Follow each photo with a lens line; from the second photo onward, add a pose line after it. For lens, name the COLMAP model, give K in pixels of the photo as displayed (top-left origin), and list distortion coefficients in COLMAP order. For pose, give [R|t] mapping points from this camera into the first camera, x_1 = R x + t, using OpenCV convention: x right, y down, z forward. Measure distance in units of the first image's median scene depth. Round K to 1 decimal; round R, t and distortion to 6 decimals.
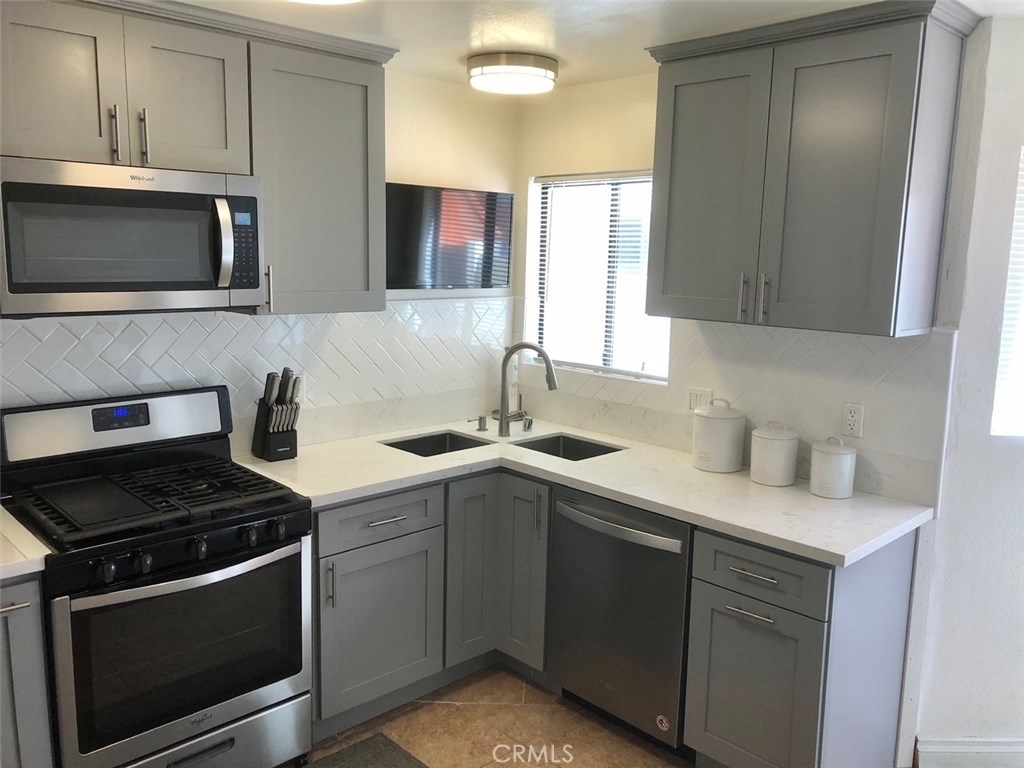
lens RADIAL K [[816.4, 0, 512.0], [0, 816.4, 384.0], [0, 0, 1]] dist [0.001316, -0.001550]
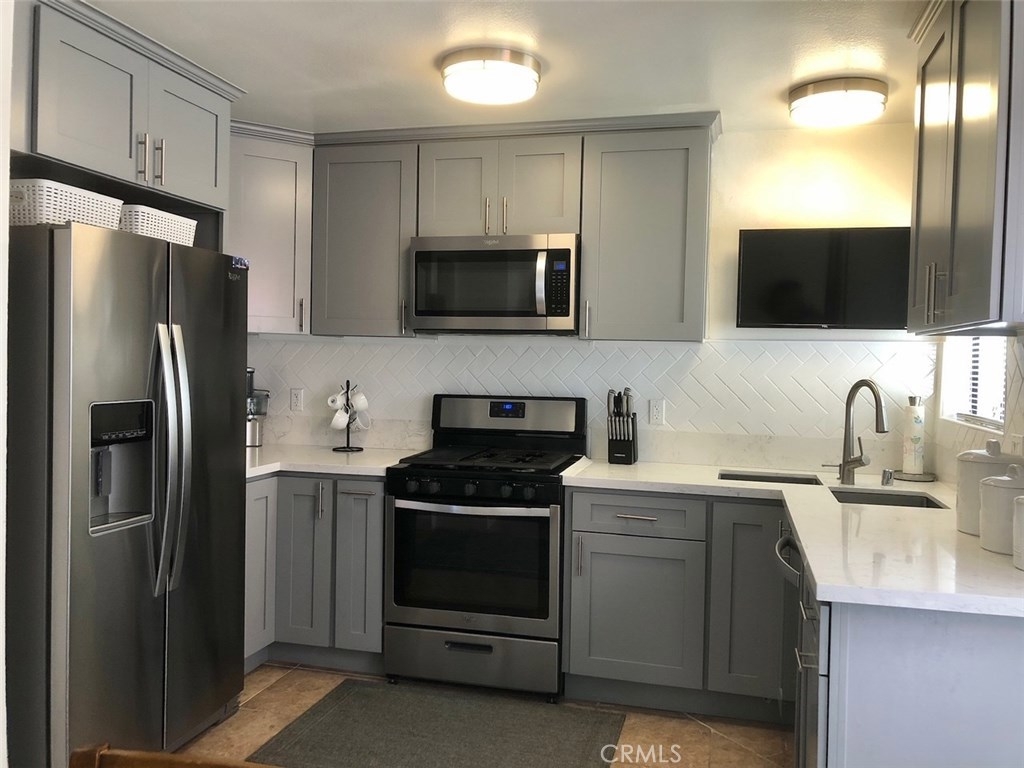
lens RADIAL K [[855.8, 0, 511.3], [0, 855.8, 370.4], [0, 0, 1]] dist [0.003206, -0.003723]
pose [[0.519717, 0.006703, -0.854312, 0.748537], [-0.142712, 0.986600, -0.079077, 0.083522], [0.842334, 0.163018, 0.513710, 0.205698]]
